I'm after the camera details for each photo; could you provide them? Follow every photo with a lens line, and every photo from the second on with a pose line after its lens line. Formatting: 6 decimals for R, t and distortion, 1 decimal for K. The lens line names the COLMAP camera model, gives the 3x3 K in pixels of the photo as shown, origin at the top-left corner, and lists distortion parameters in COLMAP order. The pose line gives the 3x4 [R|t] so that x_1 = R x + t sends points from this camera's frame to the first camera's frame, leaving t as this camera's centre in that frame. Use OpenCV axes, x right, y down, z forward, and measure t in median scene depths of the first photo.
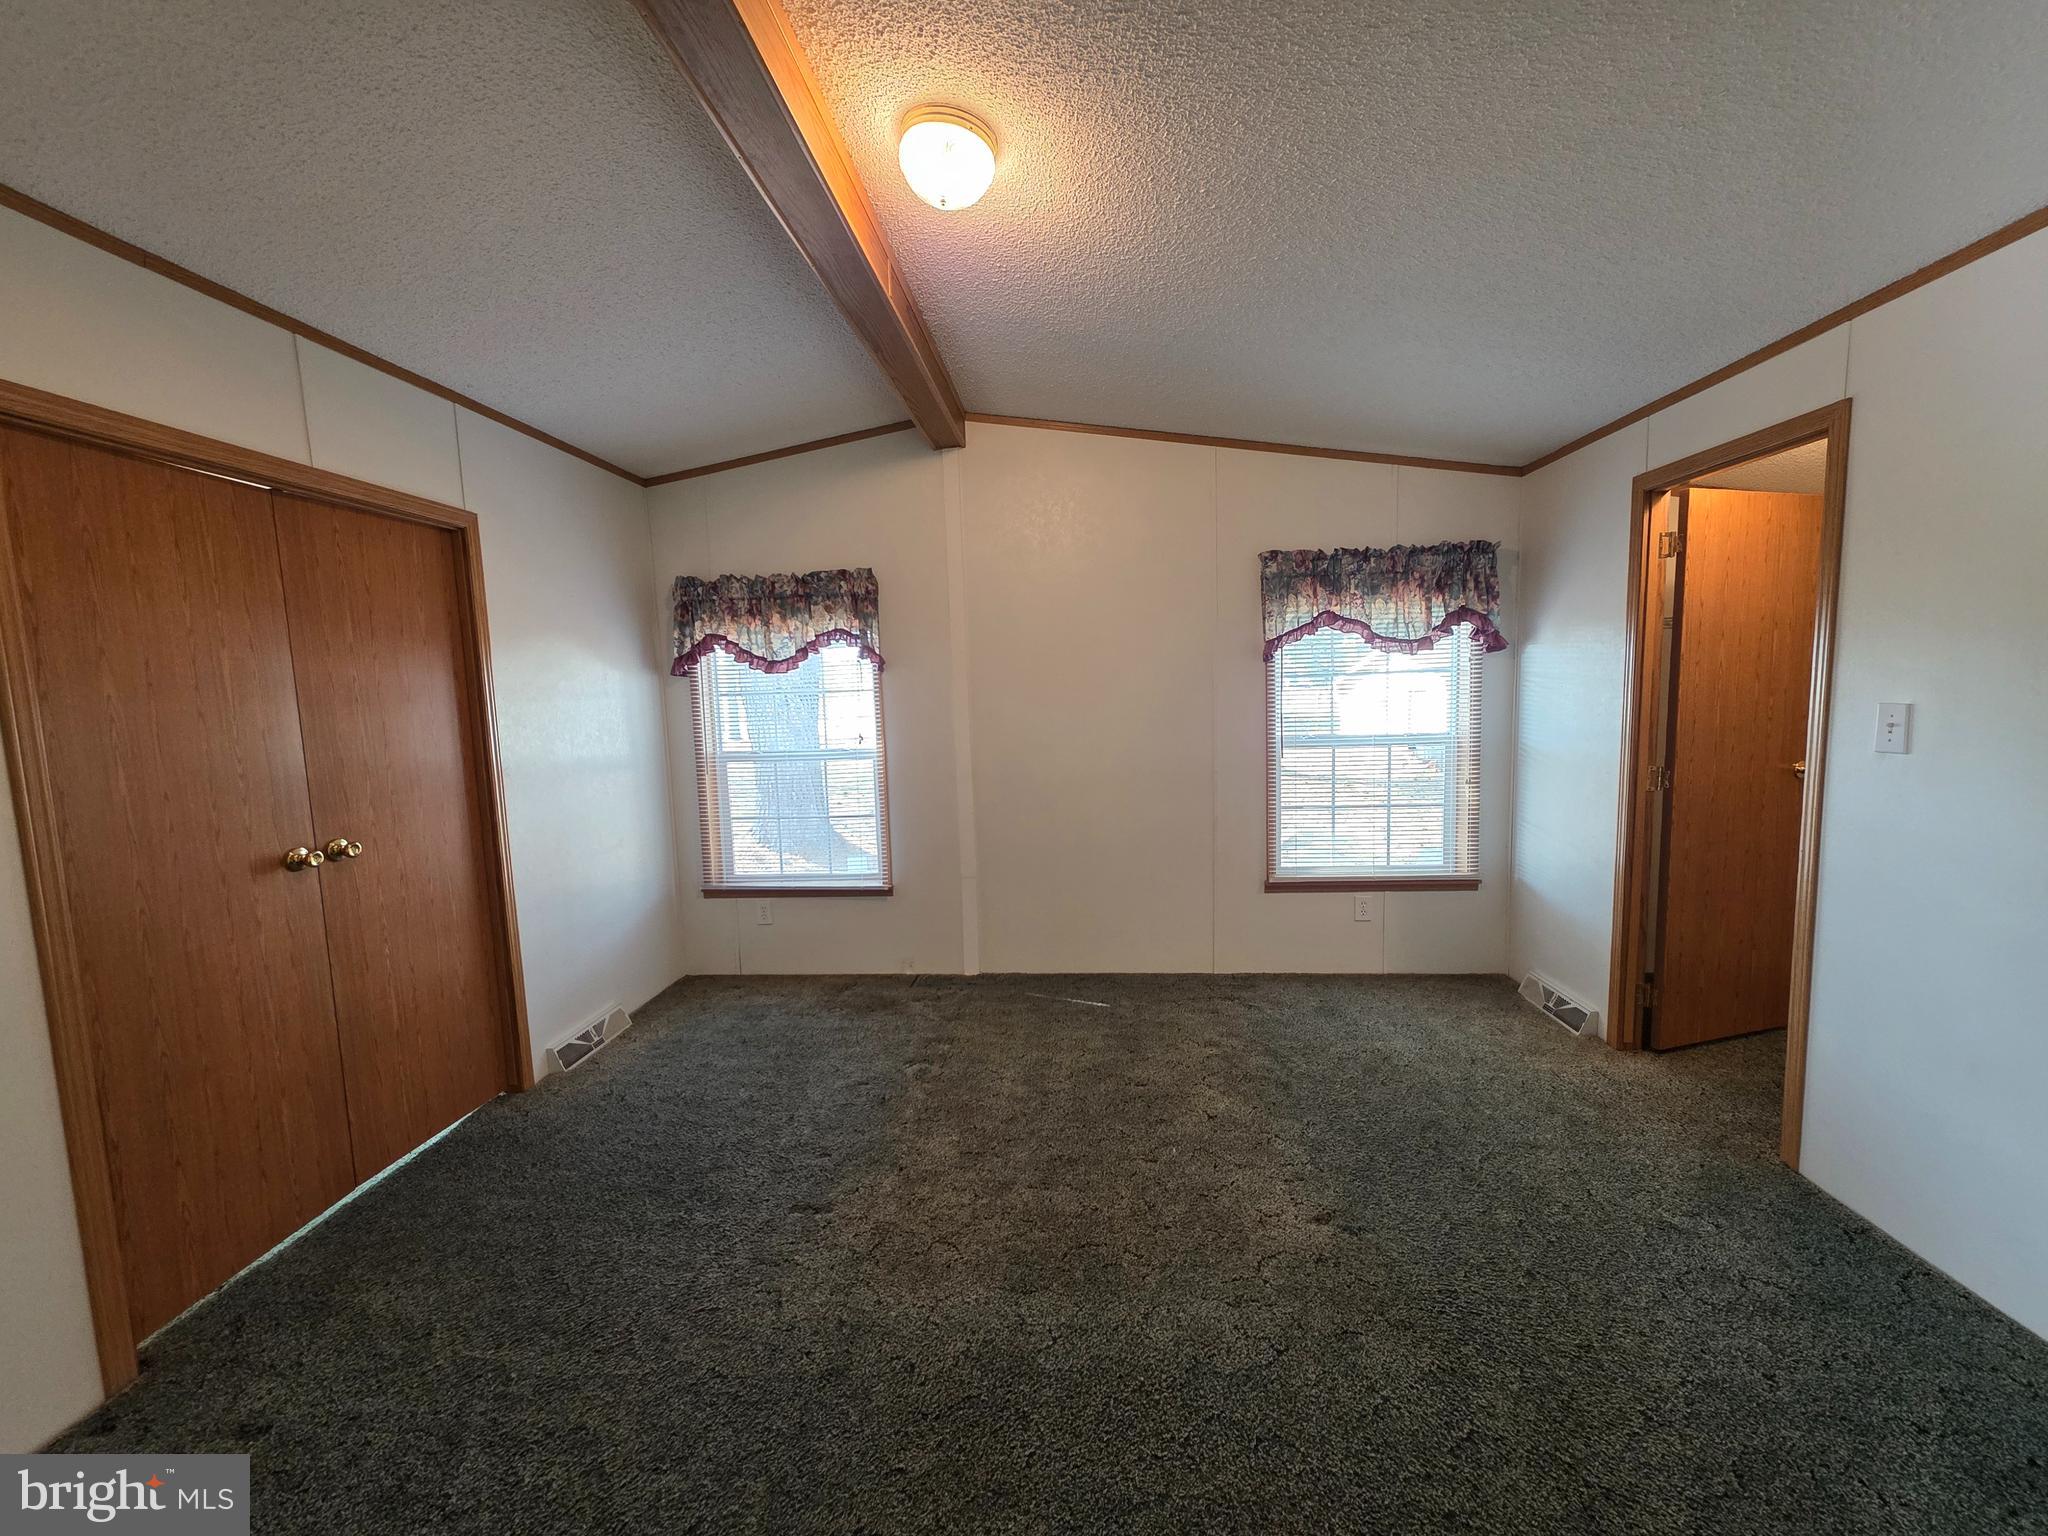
lens RADIAL K [[812.3, 0, 1021.6], [0, 812.3, 767.9], [0, 0, 1]] dist [0.002974, -0.000378]
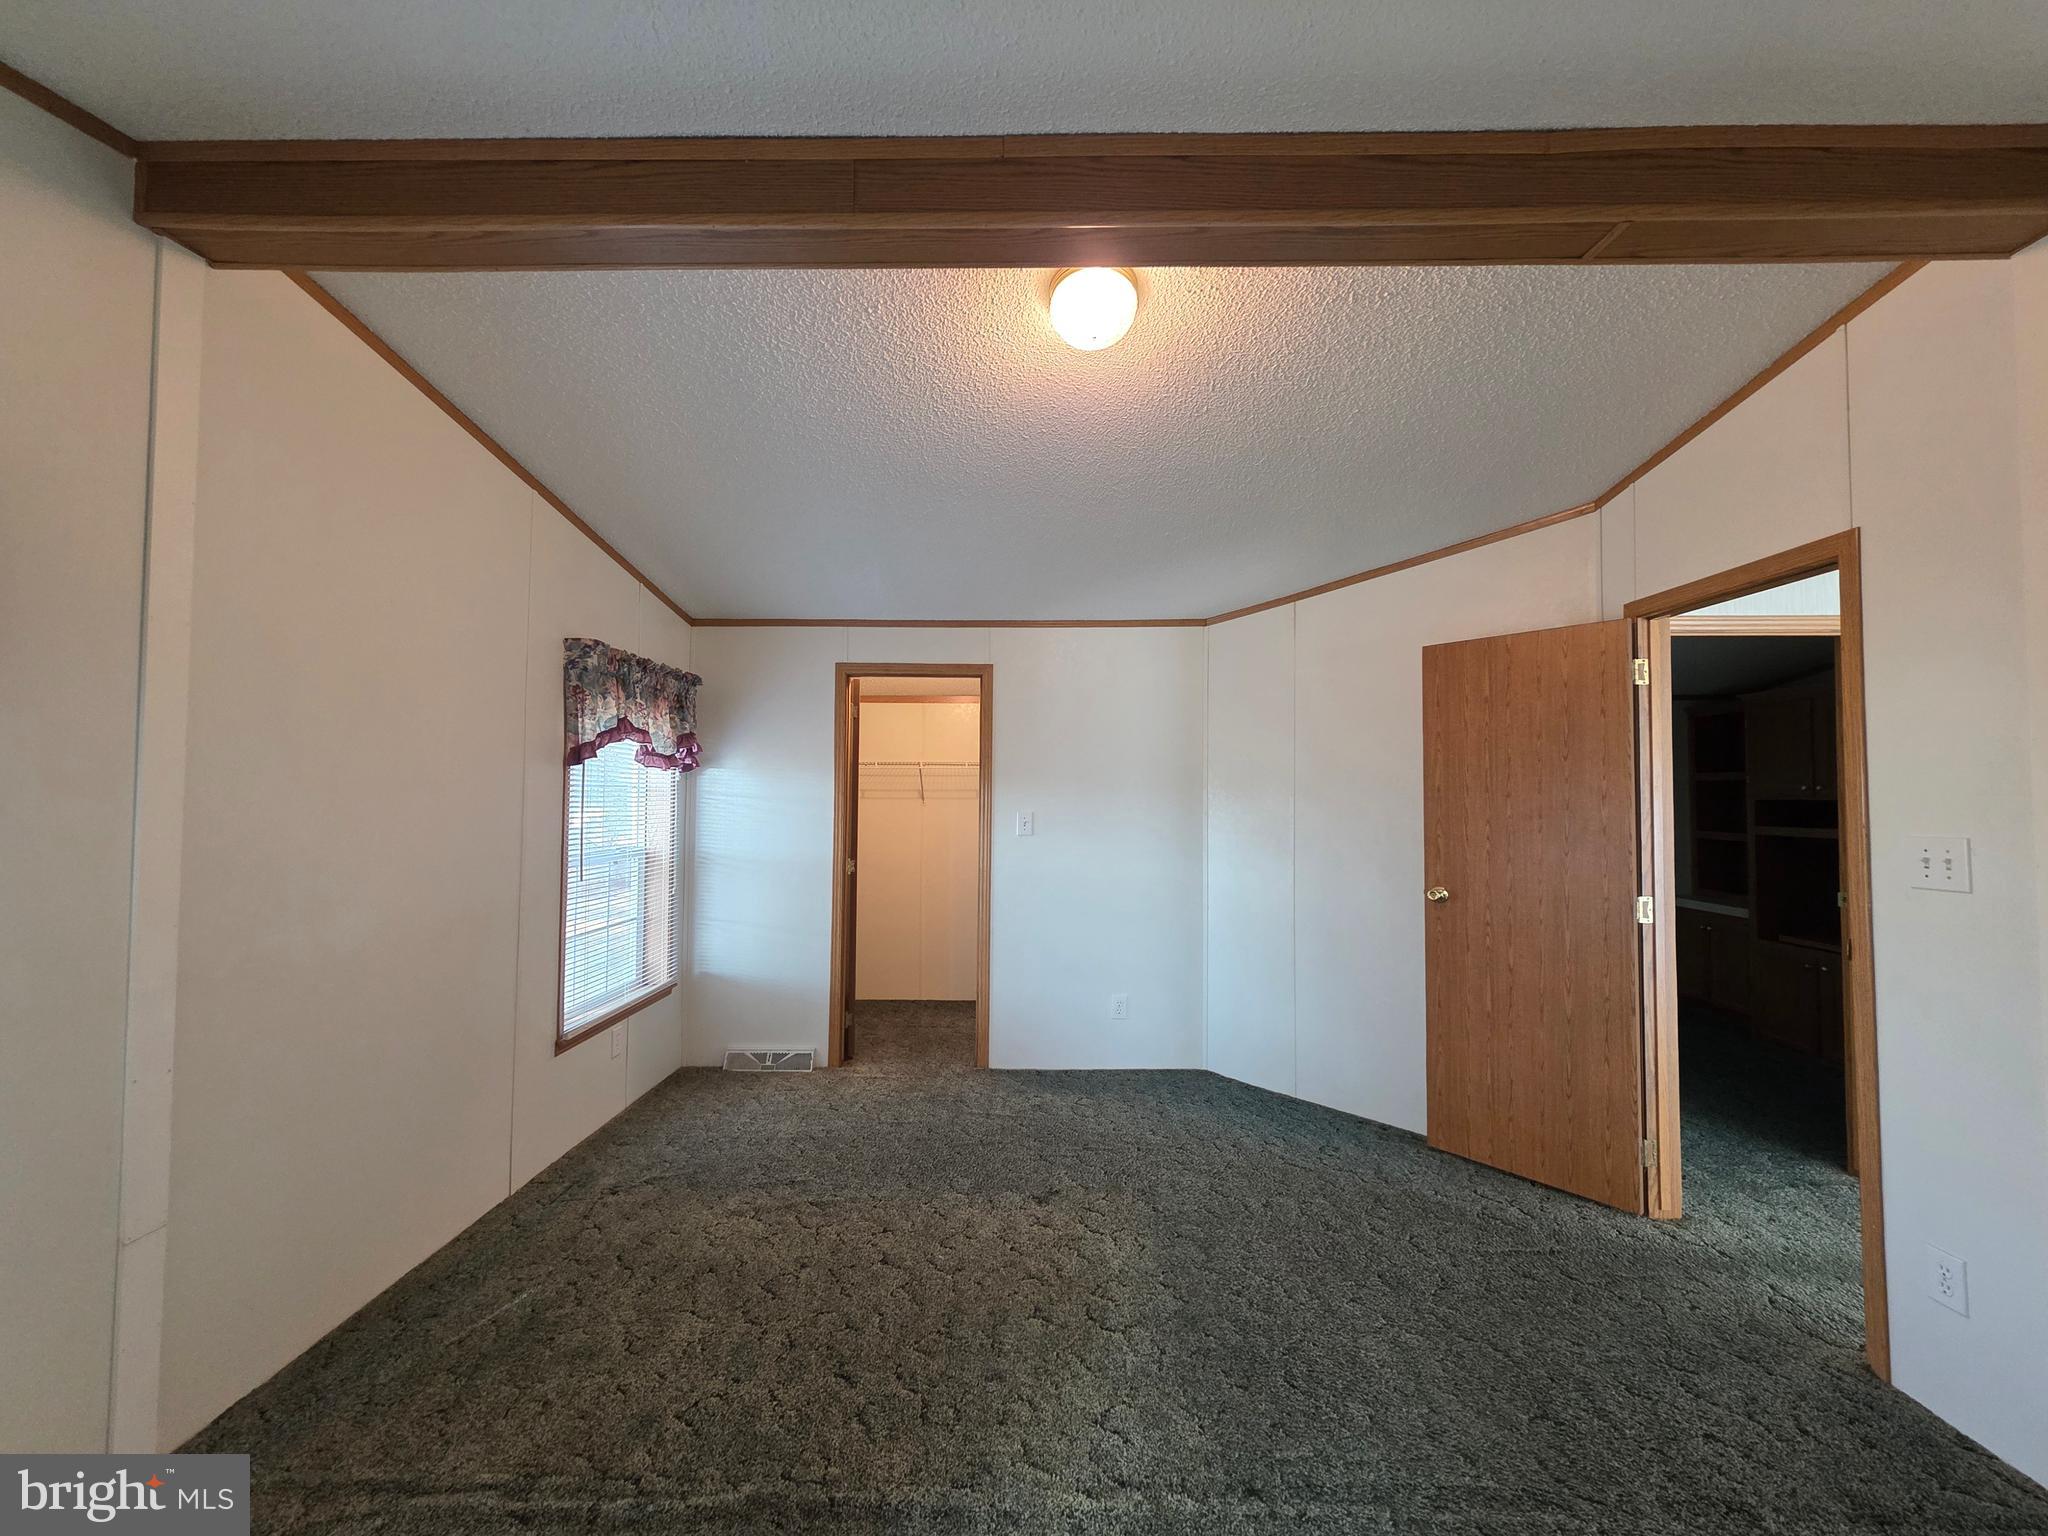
lens RADIAL K [[812.3, 0, 1021.6], [0, 812.3, 767.9], [0, 0, 1]] dist [0.002974, -0.000378]
pose [[-0.063425, 0.067639, 0.995692, -0.624637], [0.096435, 0.993447, -0.061344, -0.037980], [-0.993316, 0.092129, -0.069532, 0.675493]]
